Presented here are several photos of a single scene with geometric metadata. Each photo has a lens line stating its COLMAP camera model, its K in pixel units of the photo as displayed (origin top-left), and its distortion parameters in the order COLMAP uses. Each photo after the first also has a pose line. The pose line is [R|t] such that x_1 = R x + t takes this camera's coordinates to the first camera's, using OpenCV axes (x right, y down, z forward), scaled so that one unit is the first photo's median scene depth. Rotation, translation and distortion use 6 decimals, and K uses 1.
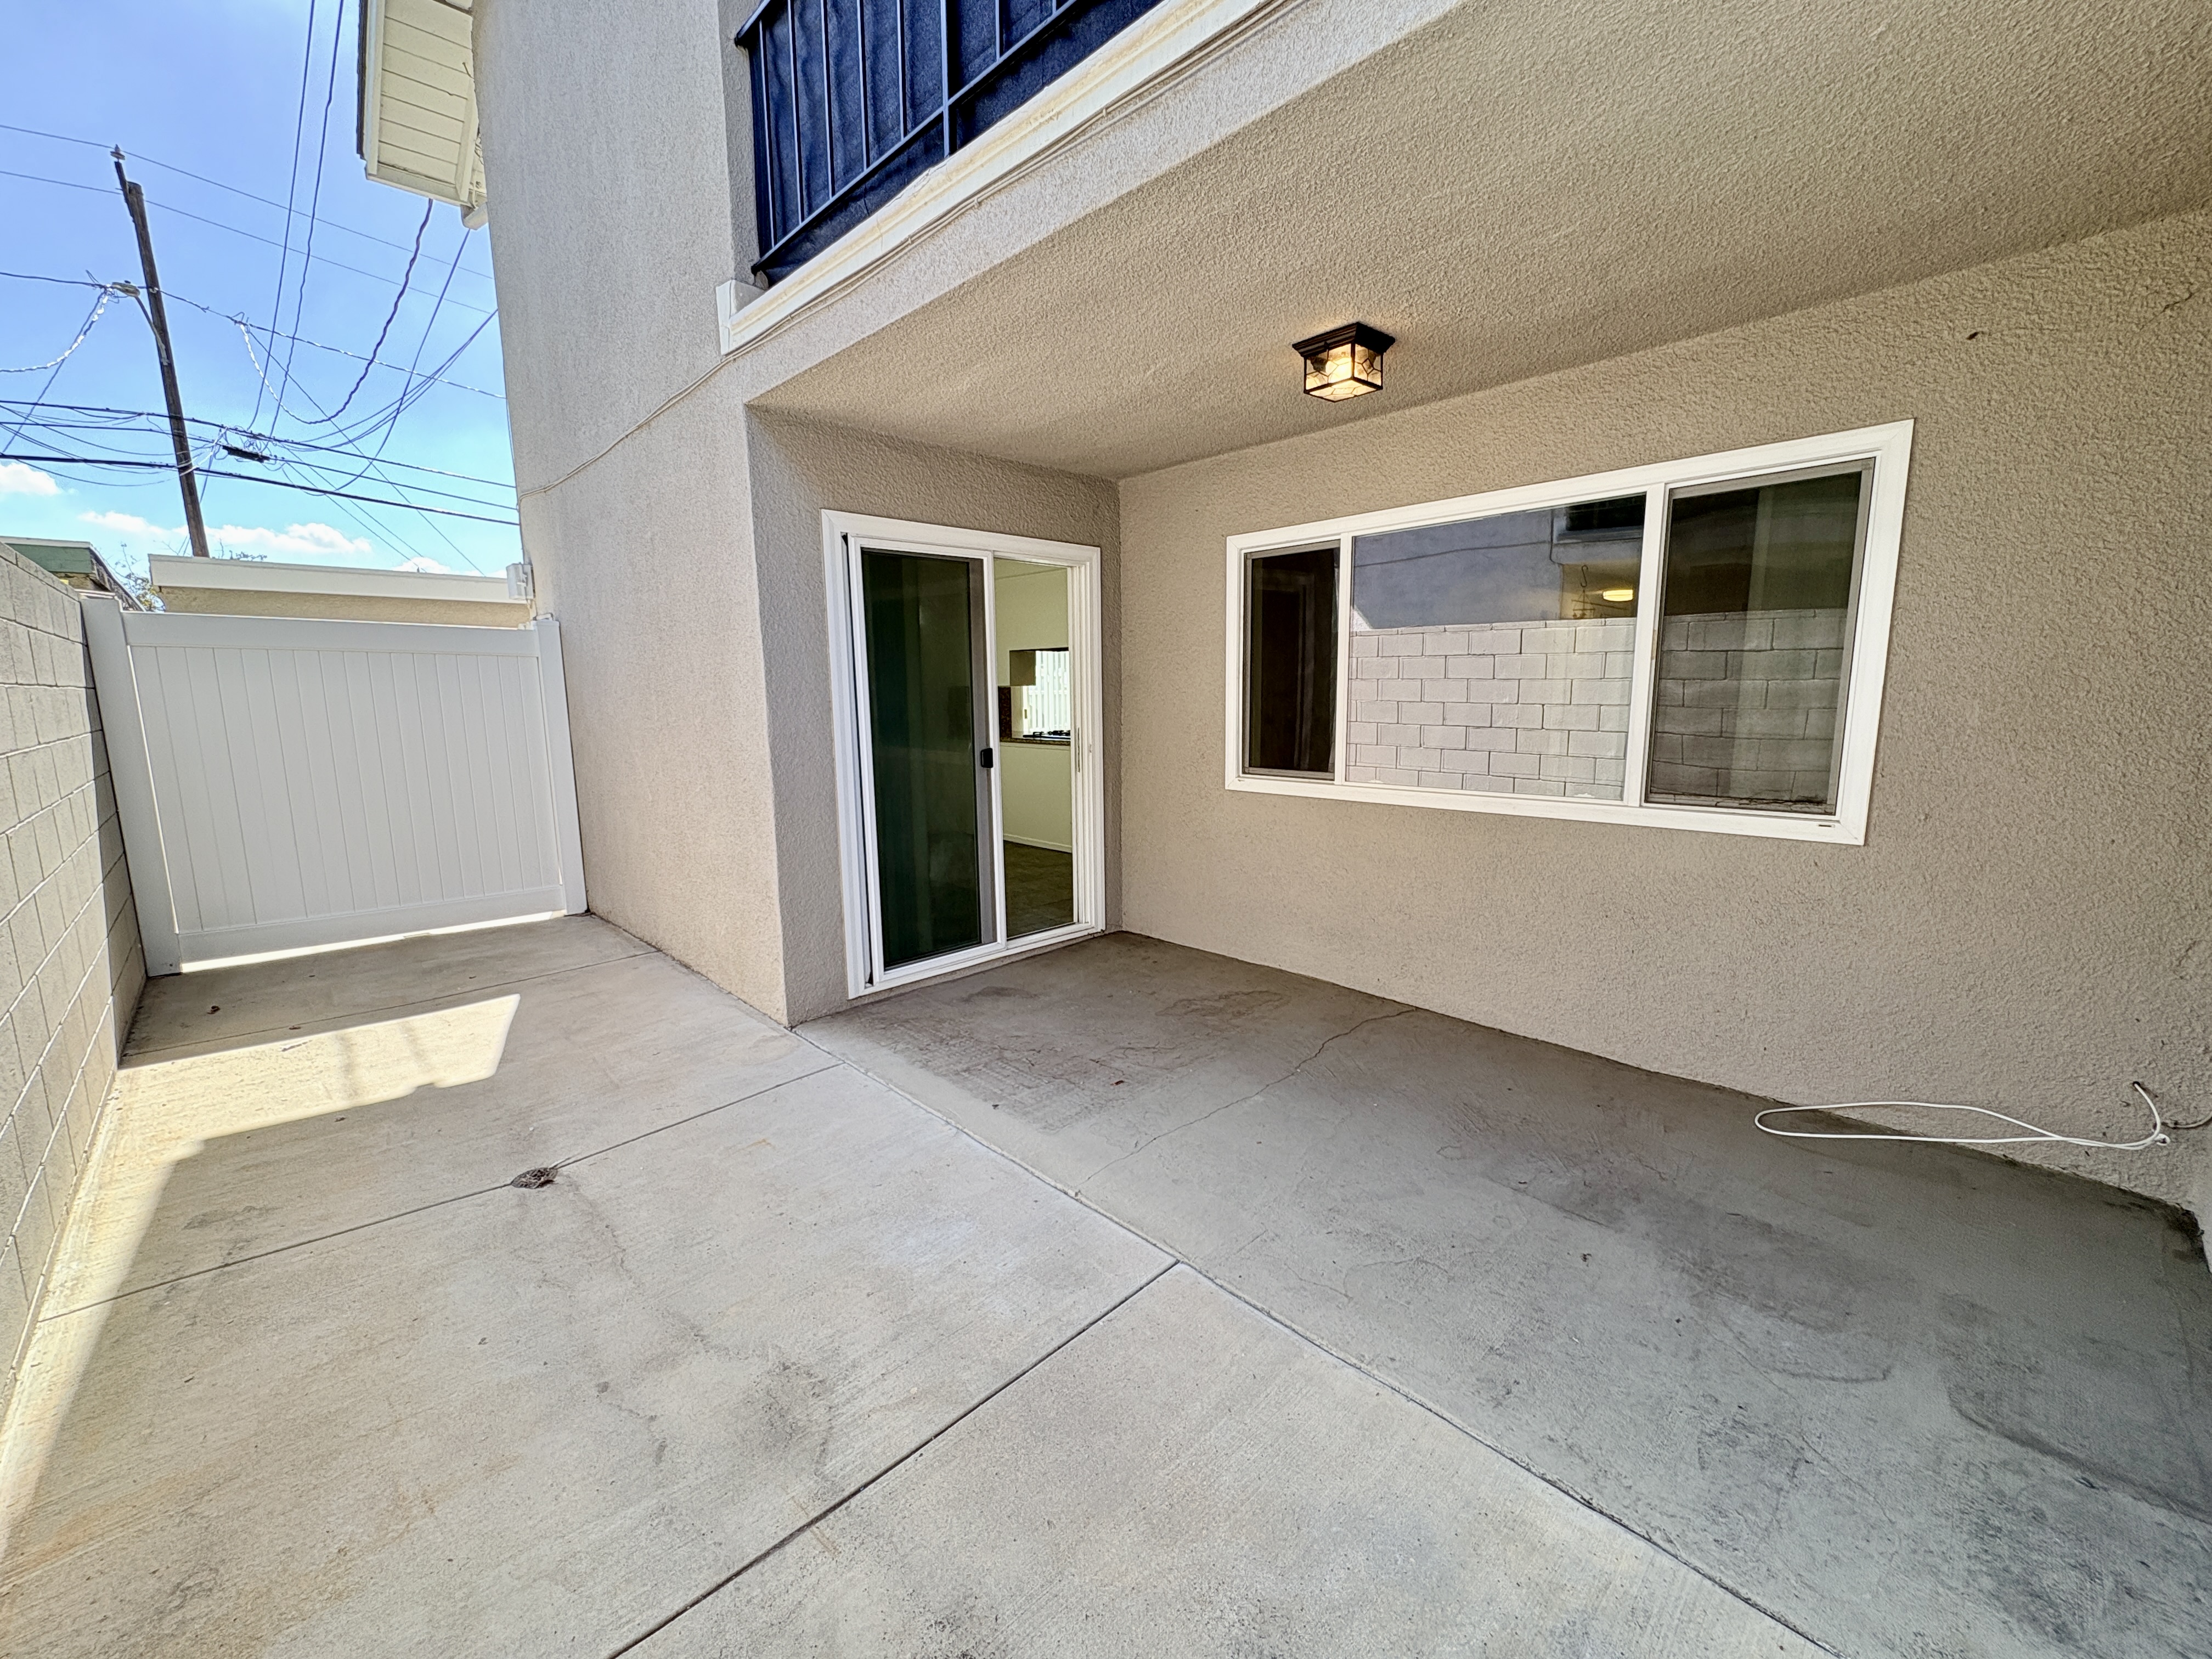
lens RADIAL K [[883.5, 0, 1106.0], [0, 883.5, 829.5], [0, 0, 1]] dist [-0.000847, 0.000444]
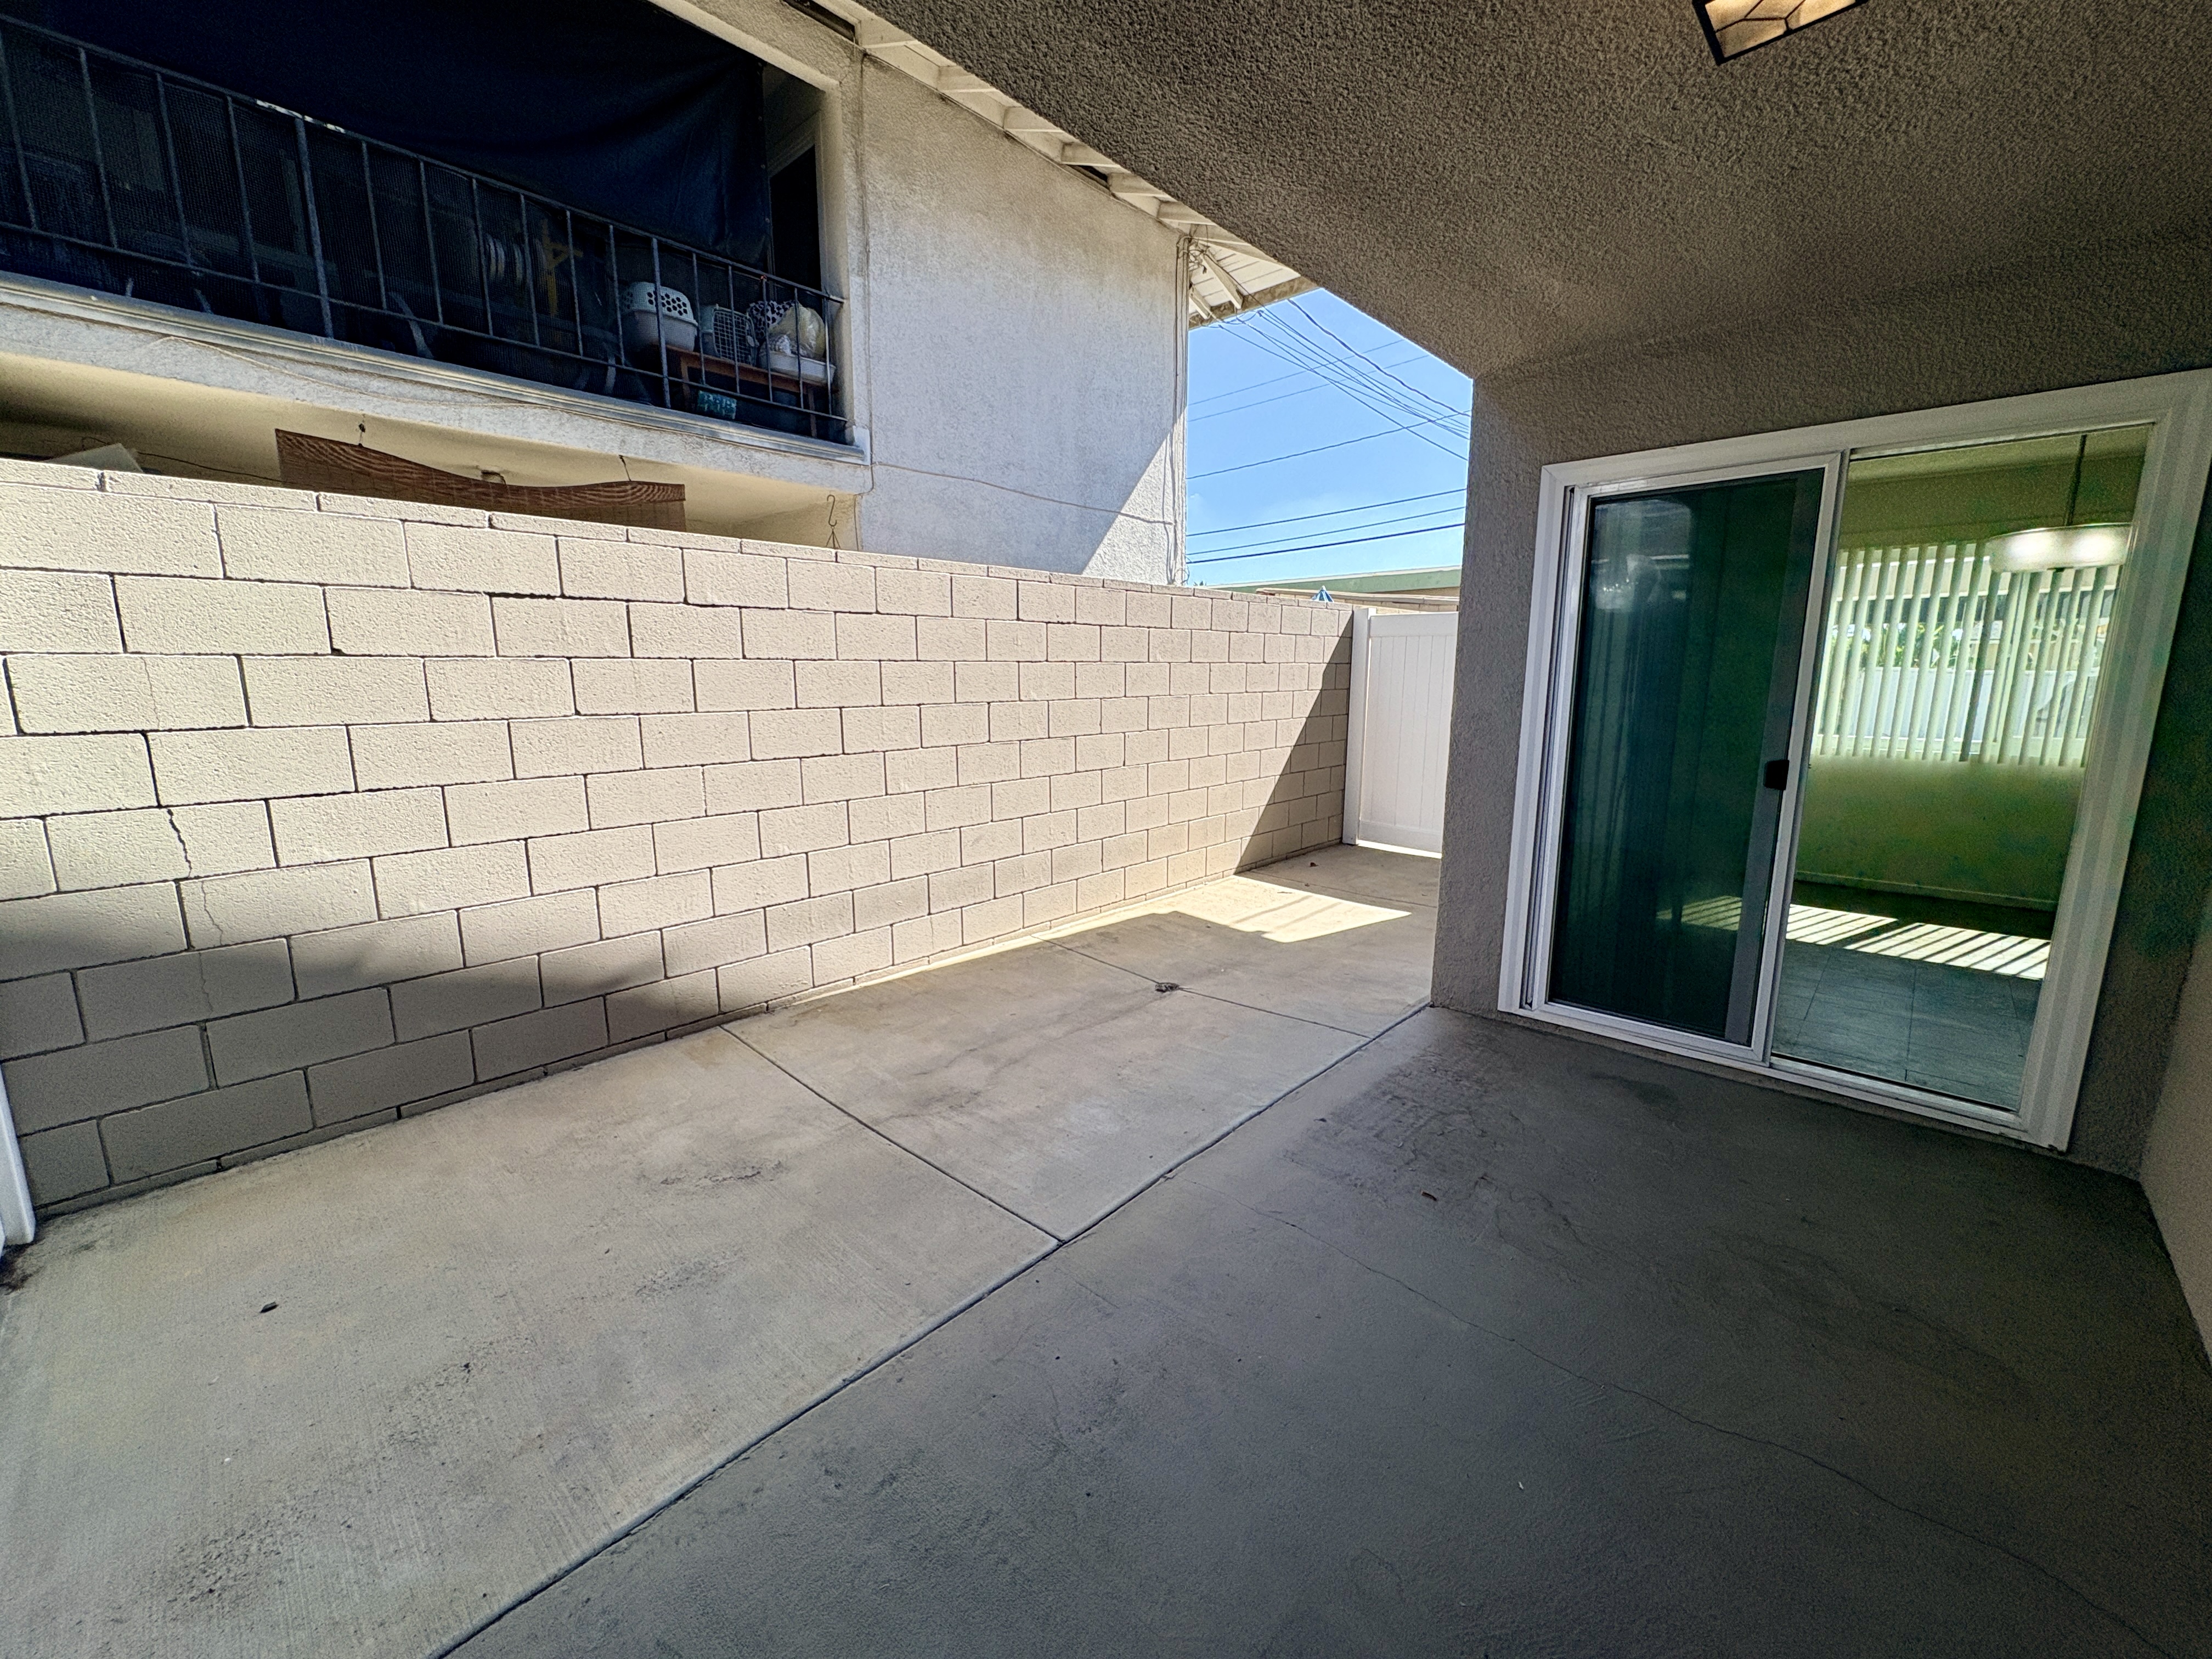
lens RADIAL K [[883.5, 0, 1106.0], [0, 883.5, 829.5], [0, 0, 1]] dist [-0.000847, 0.000444]
pose [[0.047903, 0.187112, -0.981170, 0.663954], [-0.155777, 0.971678, 0.177697, -0.106391], [0.986630, 0.144332, 0.075694, 0.605818]]
